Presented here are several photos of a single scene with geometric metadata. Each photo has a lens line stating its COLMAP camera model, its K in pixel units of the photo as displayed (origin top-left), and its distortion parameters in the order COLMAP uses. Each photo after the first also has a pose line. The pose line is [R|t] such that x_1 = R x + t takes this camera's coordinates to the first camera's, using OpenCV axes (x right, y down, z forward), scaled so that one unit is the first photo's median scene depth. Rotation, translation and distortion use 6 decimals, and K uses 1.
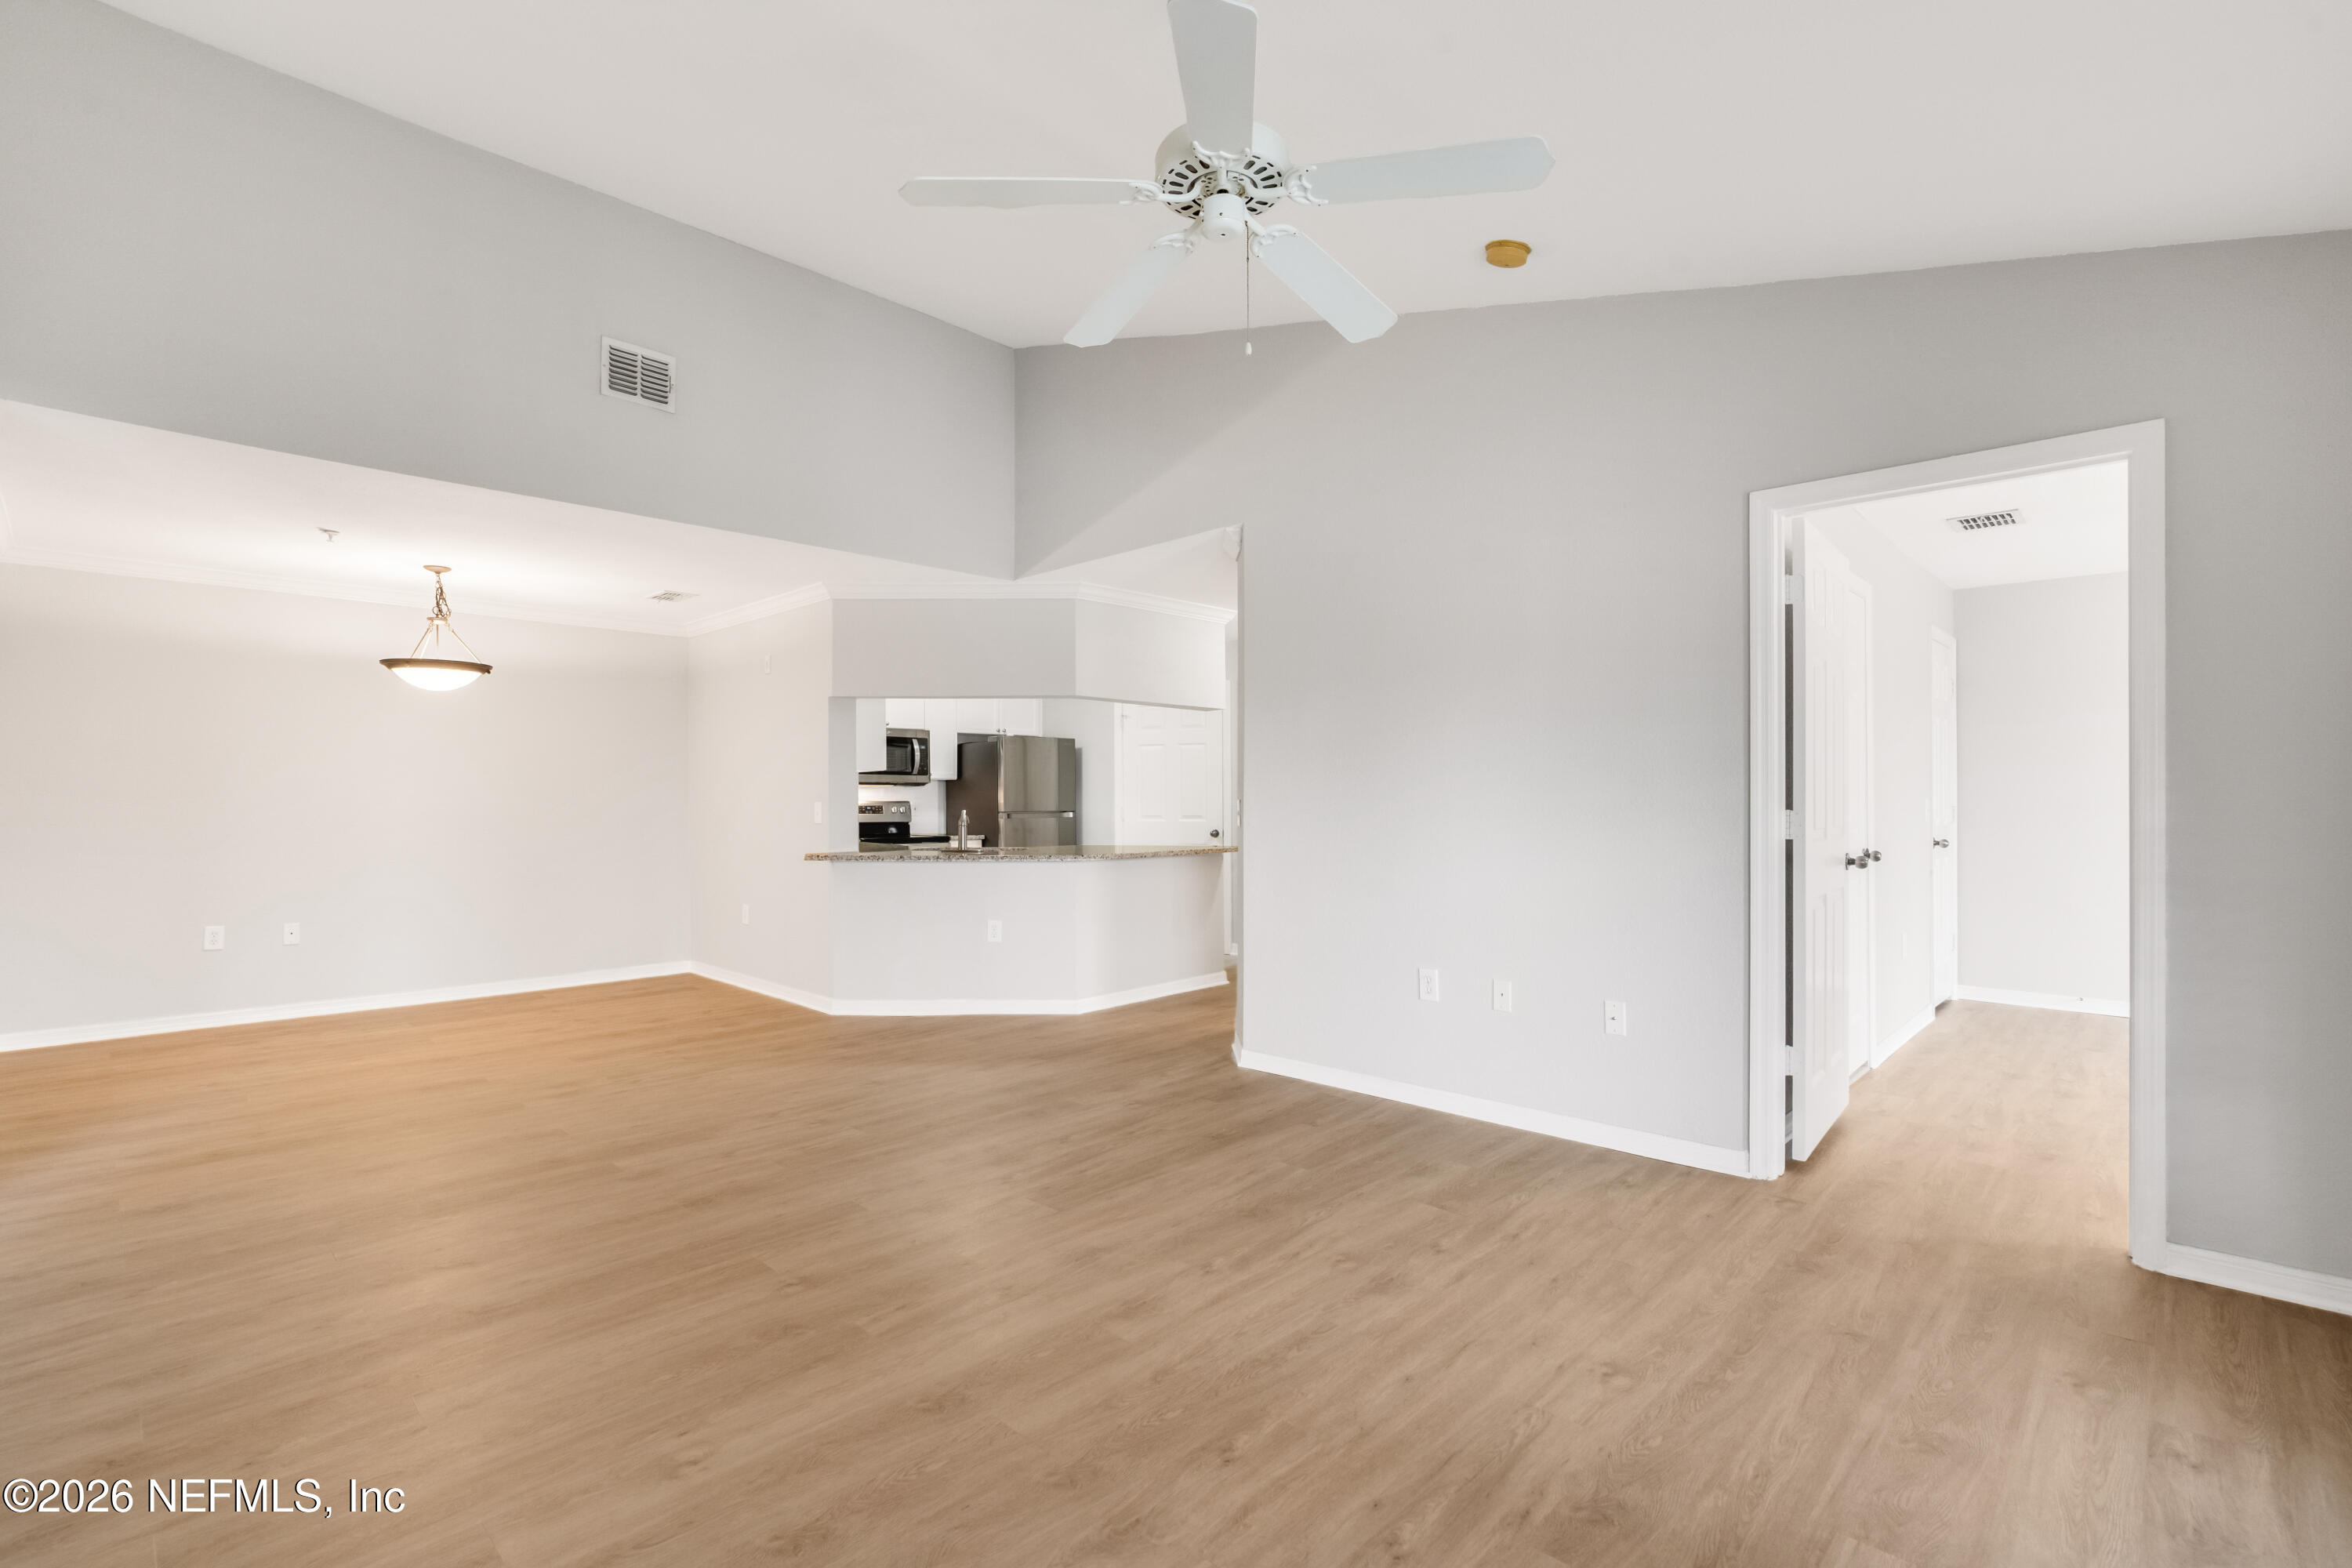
lens RADIAL K [[1055.4, 0, 1178.8], [0, 1055.4, 800.7], [0, 0, 1]] dist [-0.009564, 0.000102]
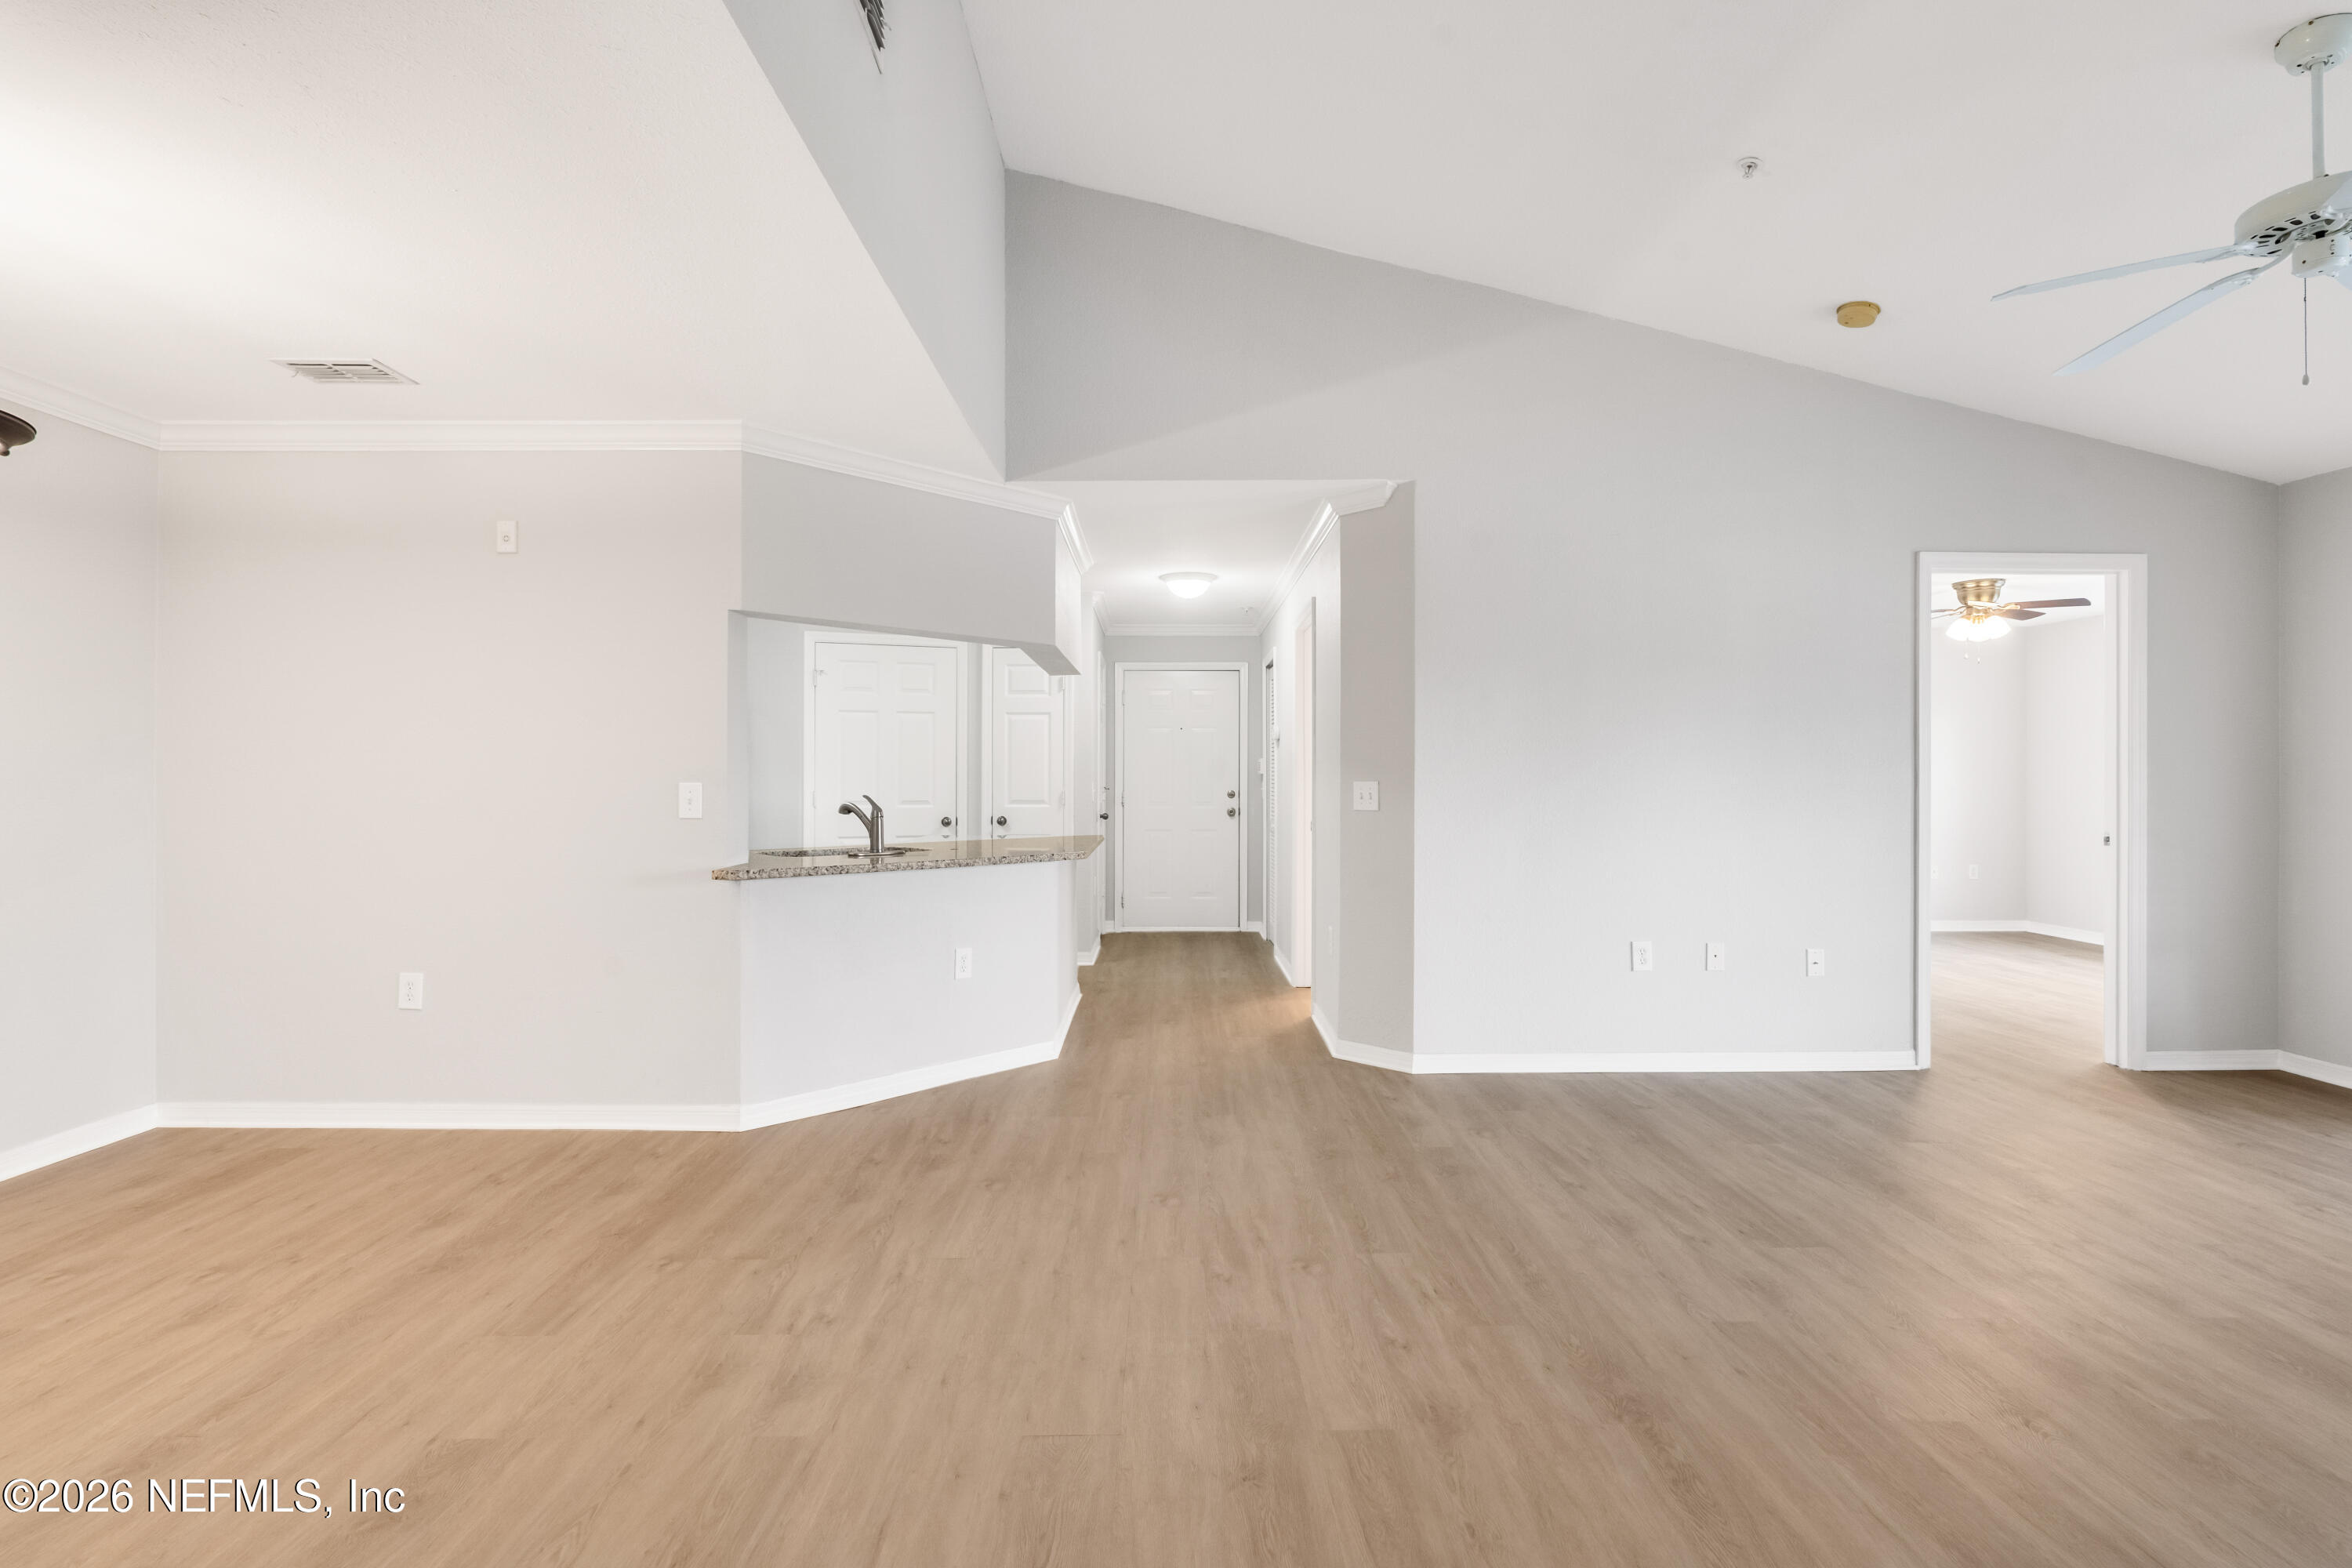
lens RADIAL K [[1055.4, 0, 1182.4], [0, 1055.4, 772.4], [0, 0, 1]] dist [-0.009564, 0.000102]
pose [[0.717717, 0.012931, 0.696215, -0.866401], [-0.002792, 0.999873, -0.015693, 0.007719], [-0.696330, 0.009320, 0.717662, 0.579646]]
